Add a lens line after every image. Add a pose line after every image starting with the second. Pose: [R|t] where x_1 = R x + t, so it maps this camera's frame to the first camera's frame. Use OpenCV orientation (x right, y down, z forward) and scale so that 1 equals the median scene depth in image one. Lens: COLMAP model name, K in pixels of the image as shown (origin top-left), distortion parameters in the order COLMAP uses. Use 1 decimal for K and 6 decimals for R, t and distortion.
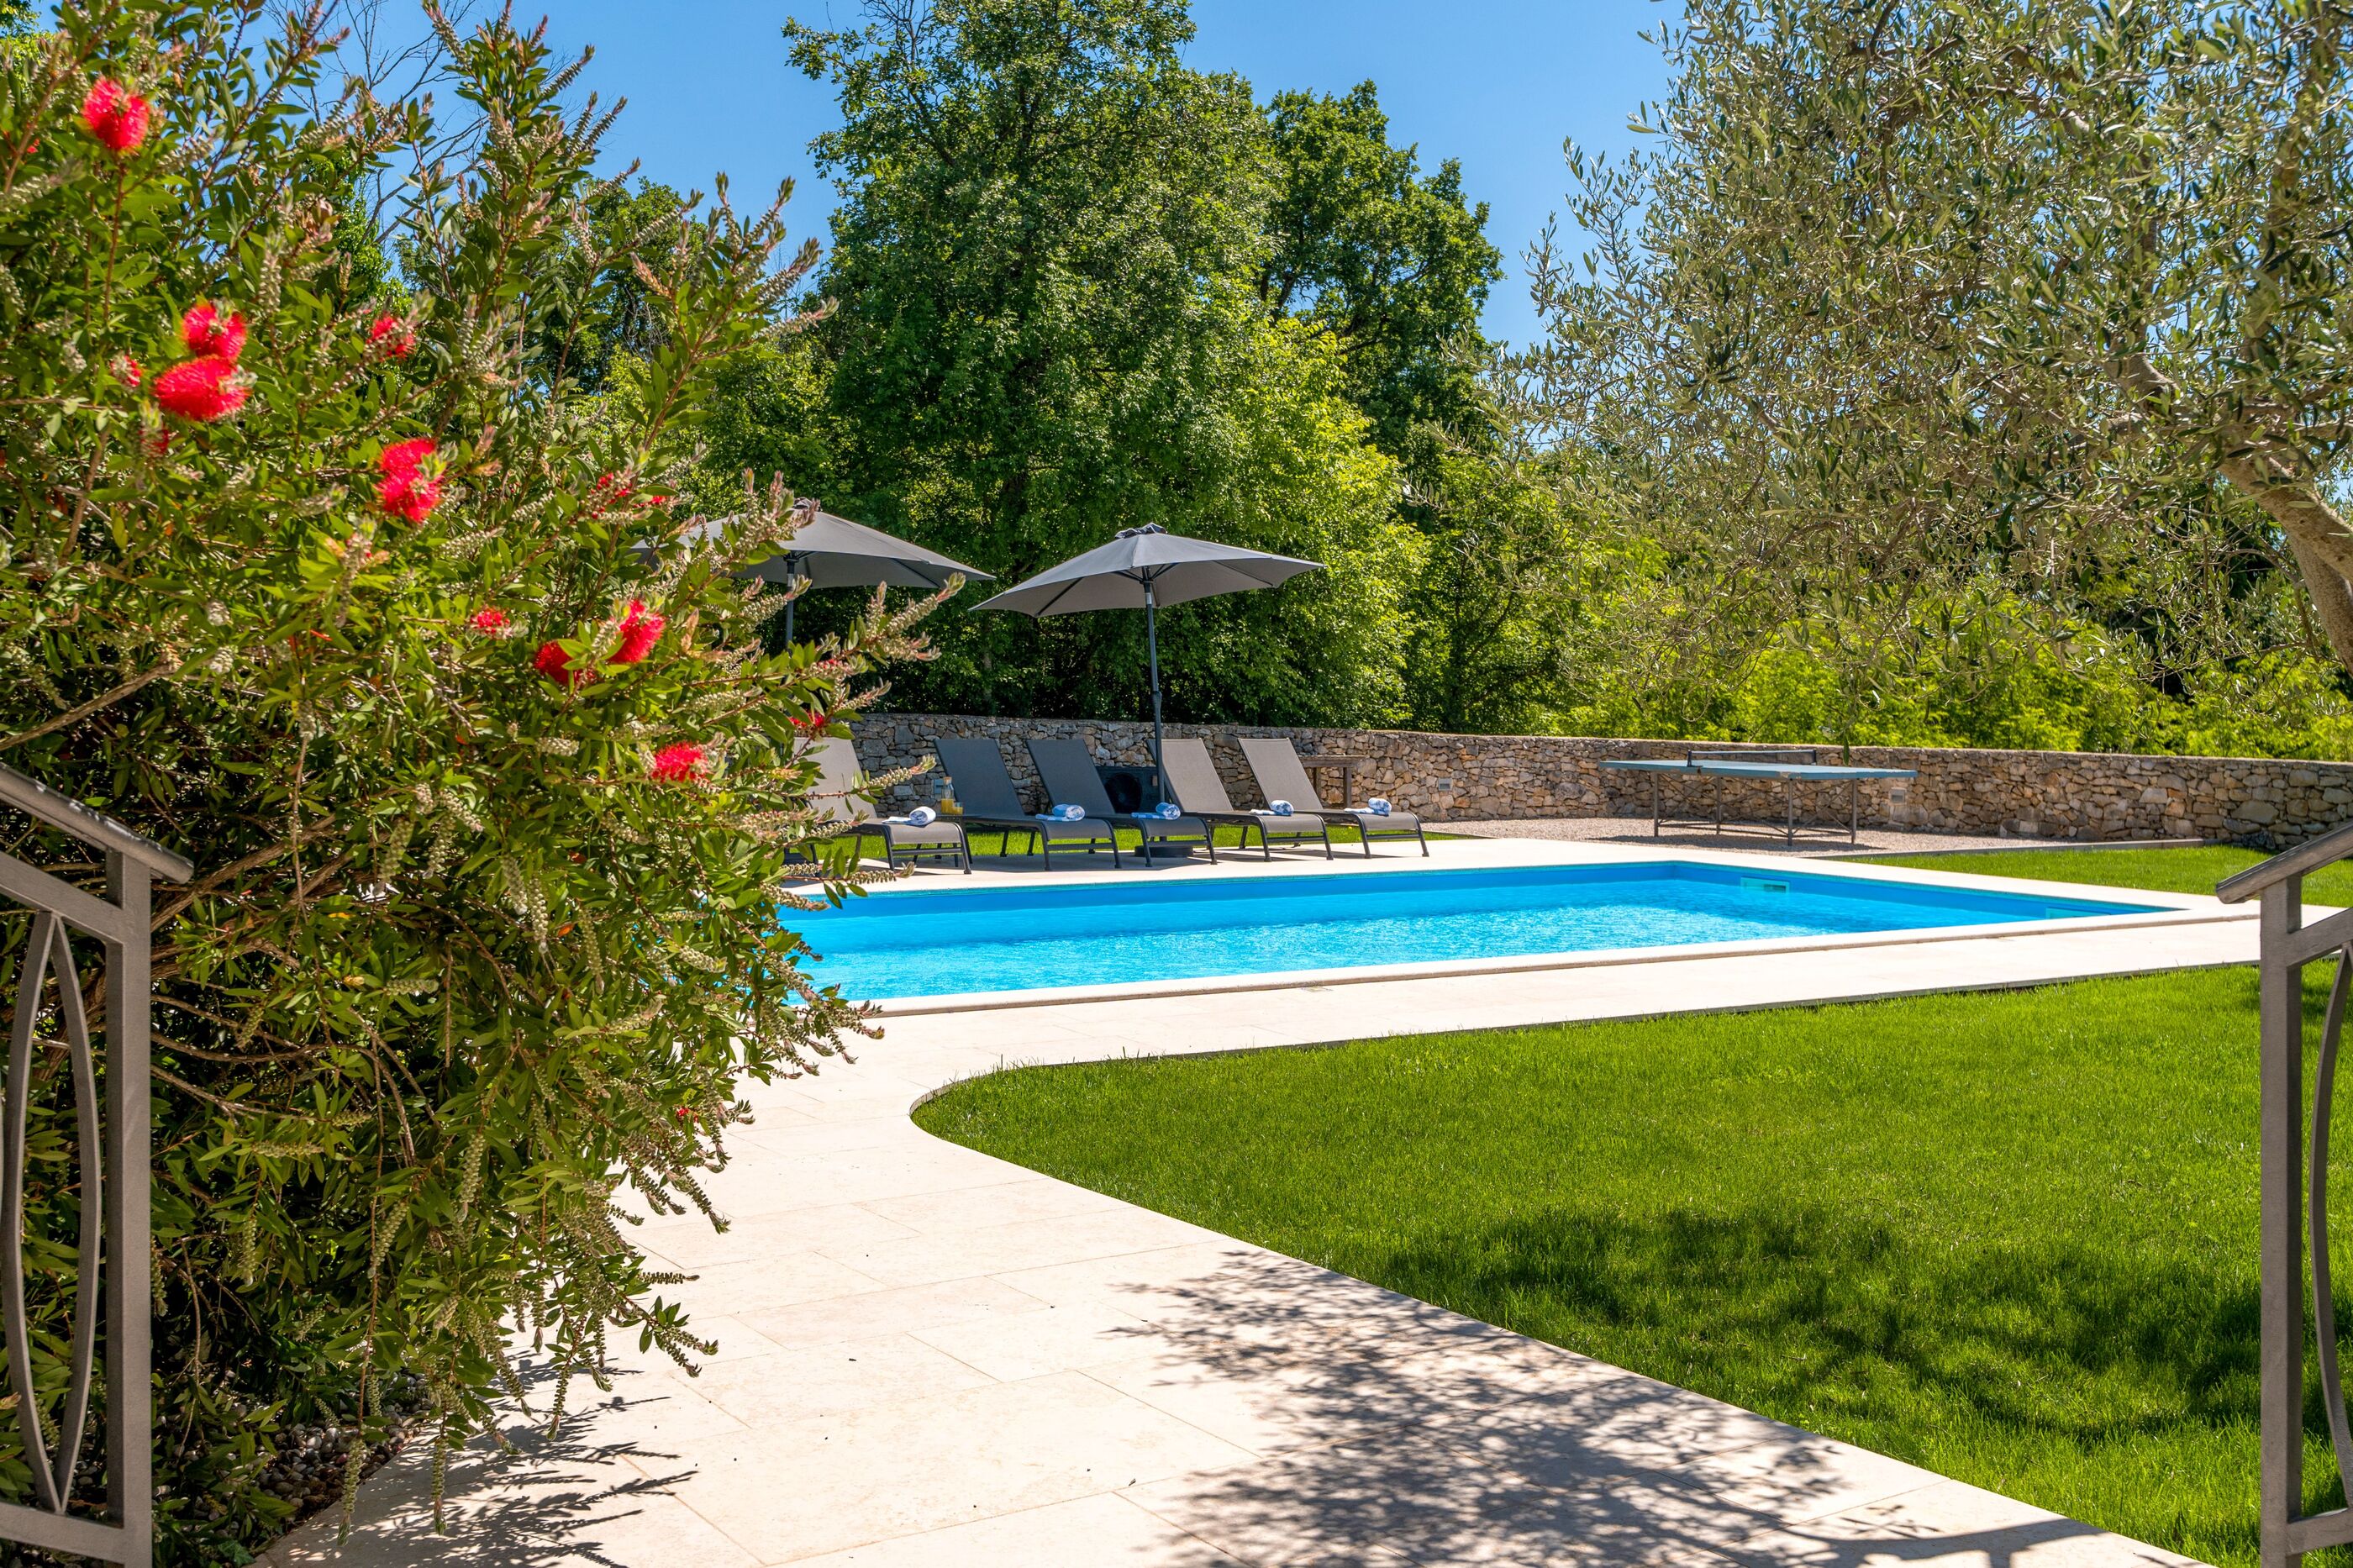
lens RADIAL K [[2491.0, 0, 1112.2], [0, 2491.0, 689.0], [0, 0, 1]] dist [0.016092, -0.003690]
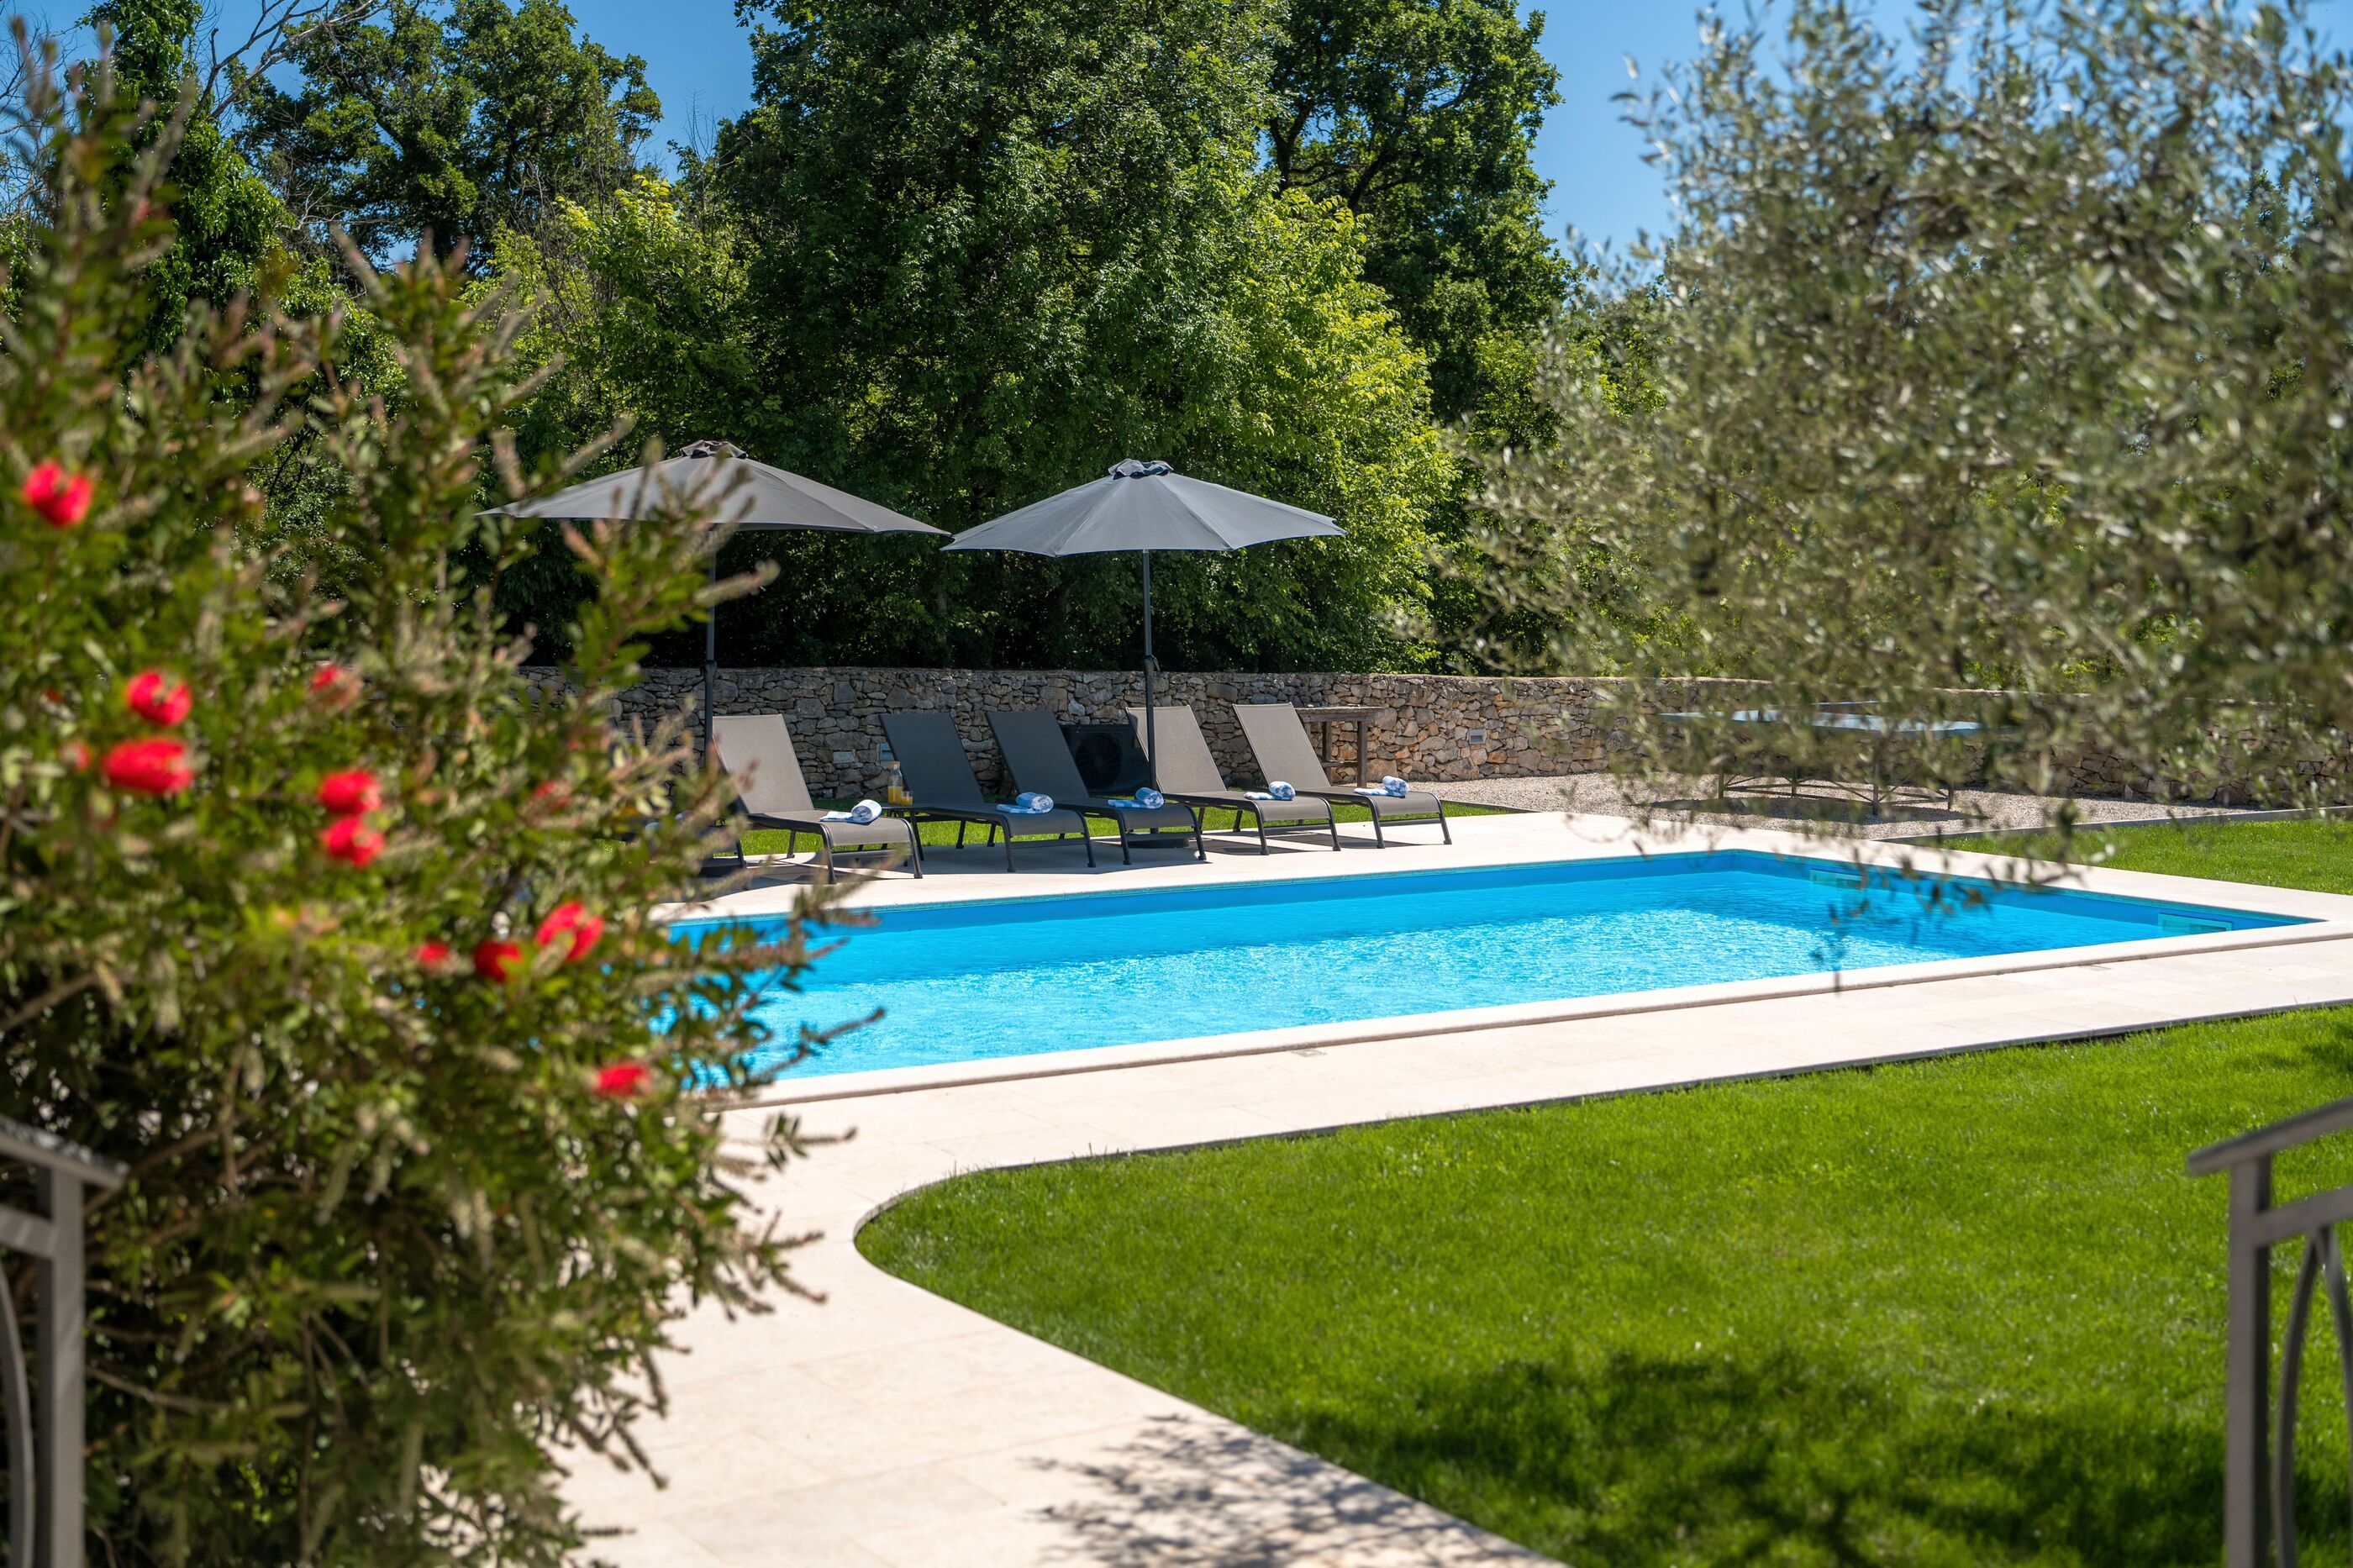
lens RADIAL K [[2995.9, 0, 1108.8], [0, 2995.9, 785.8], [0, 0, 1]] dist [-0.011429, 0.388367]
pose [[0.999990, 0.000382, 0.004529, 0.003228], [-0.000741, 0.996846, 0.079360, -0.035199], [-0.004485, -0.079362, 0.996836, -0.035444]]
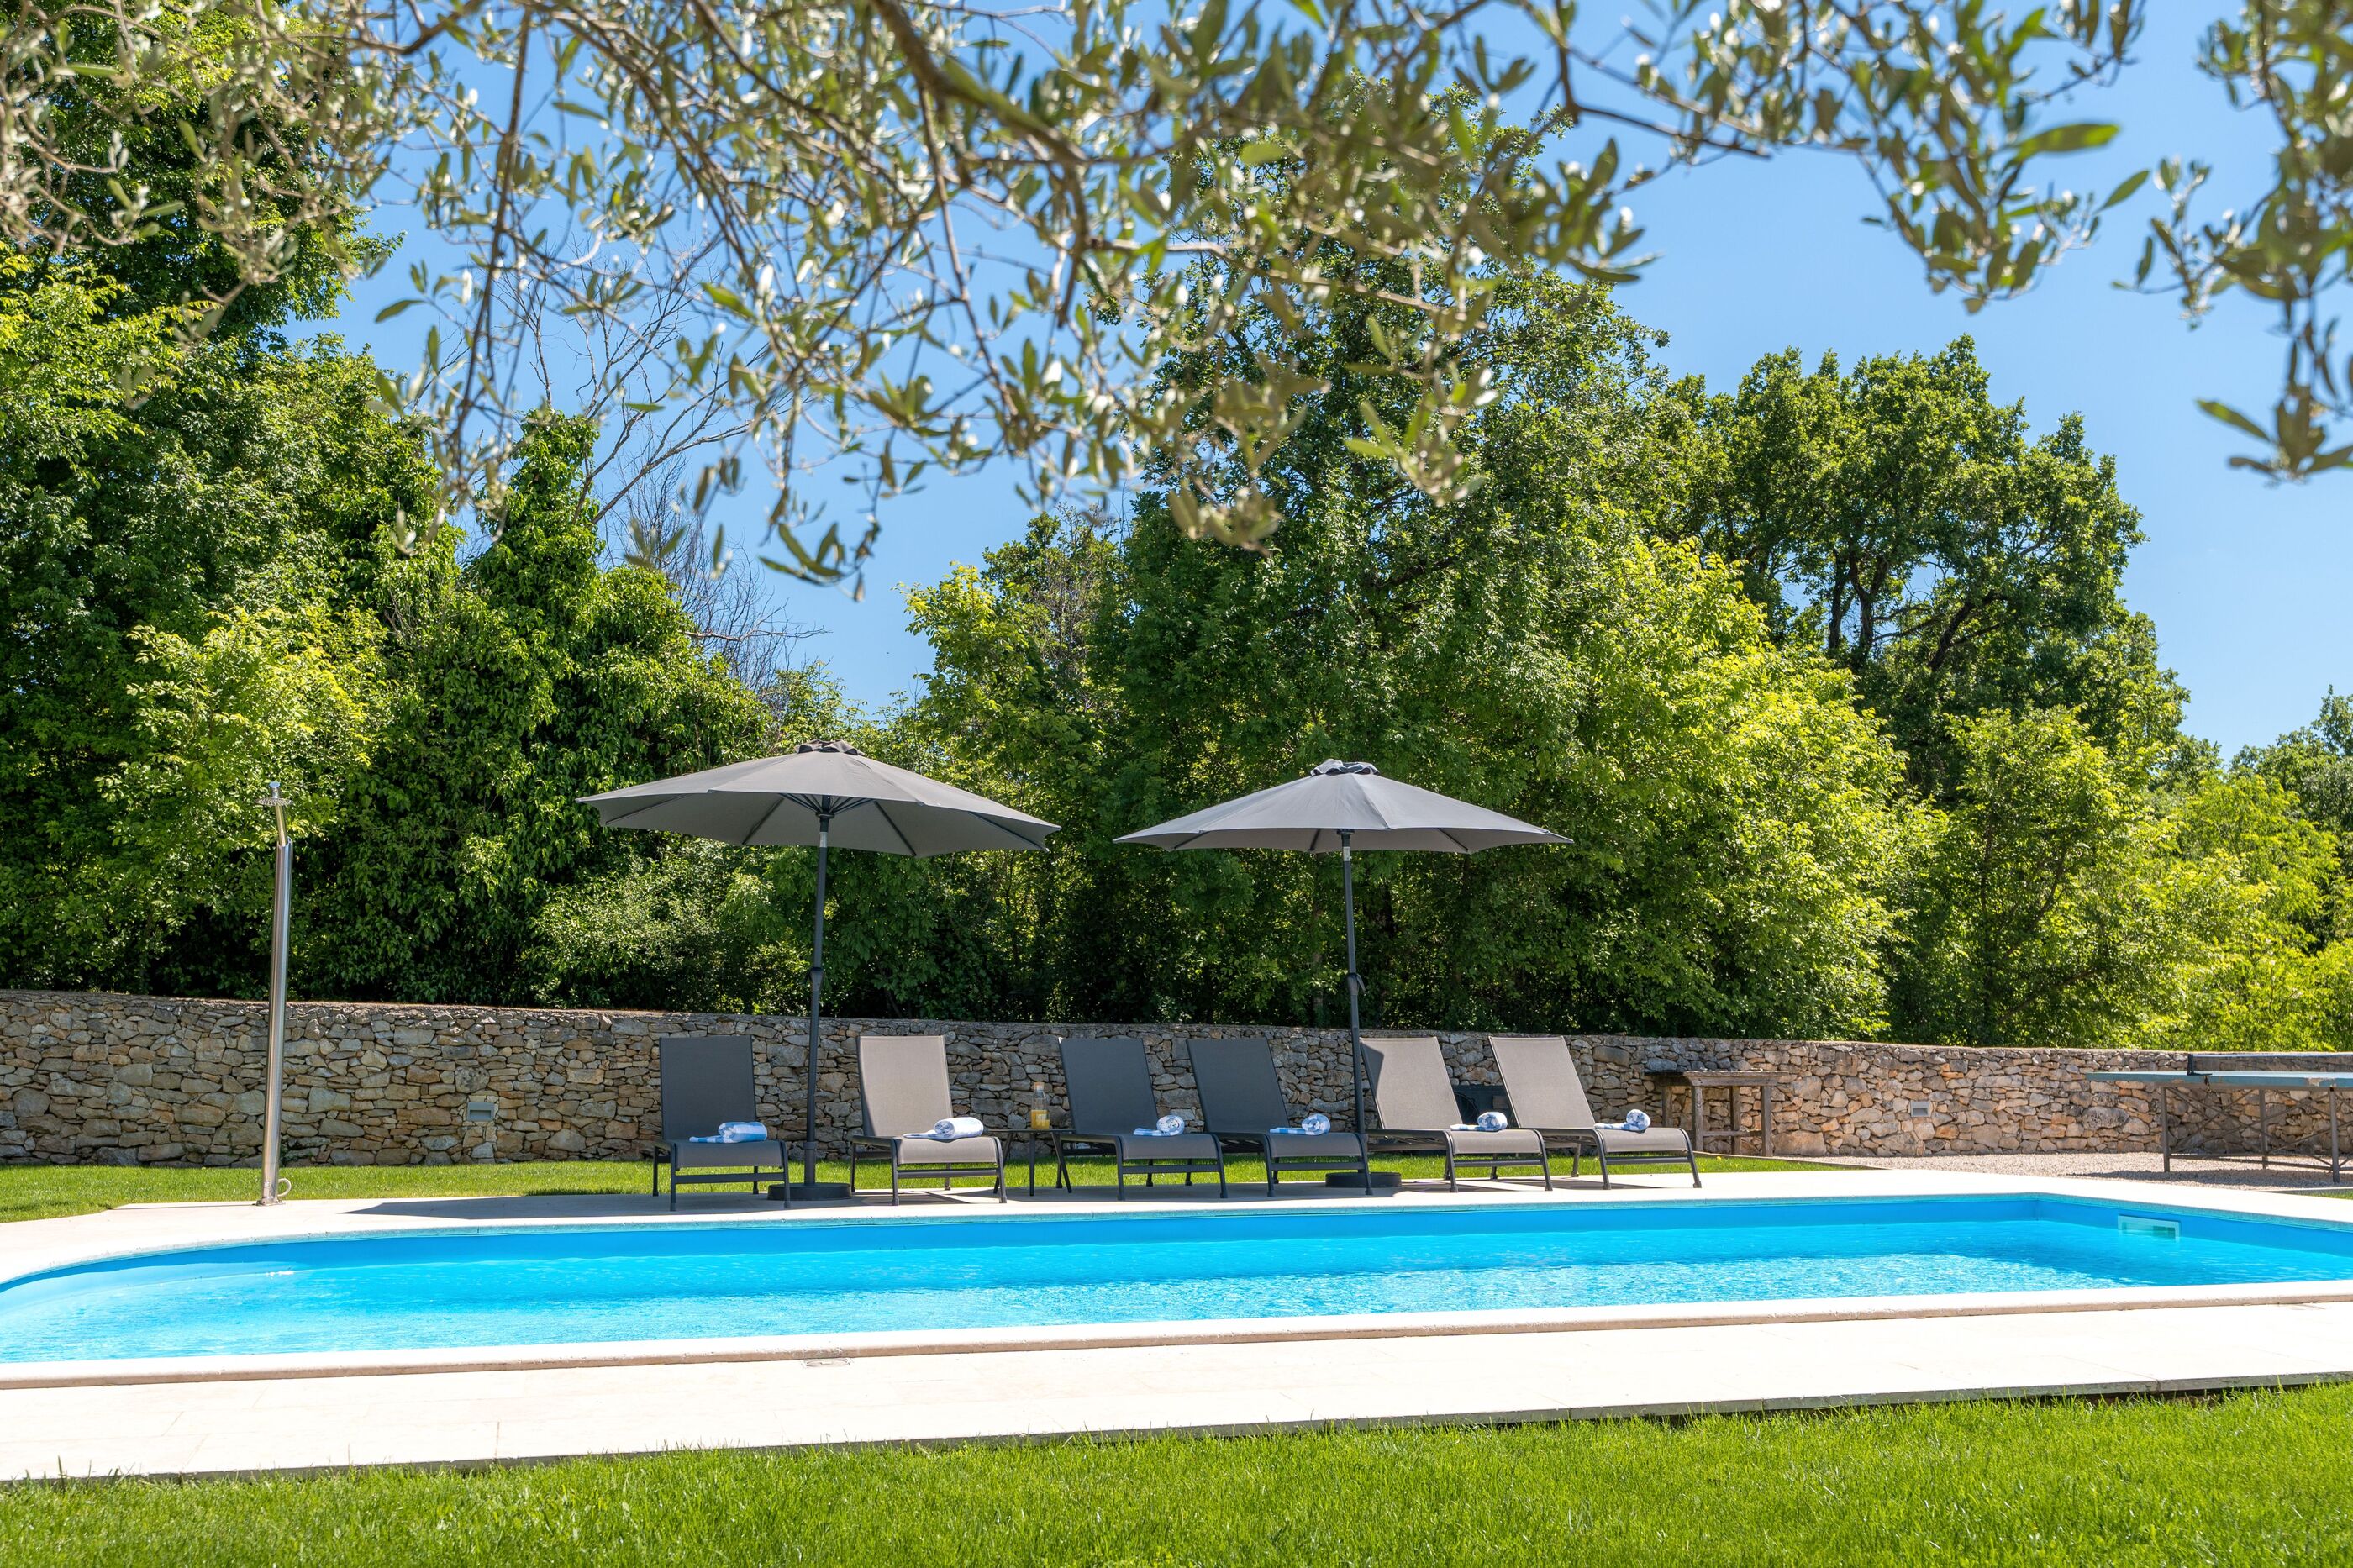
lens RADIAL K [[2329.2, 0, 1178.0], [0, 2329.2, 829.6], [0, 0, 1]] dist [-0.010245, -0.008140]
pose [[0.944397, -0.042970, -0.325987, 0.207499], [0.010890, 0.994968, -0.099603, 0.027747], [0.328626, 0.090515, 0.940113, 0.280882]]
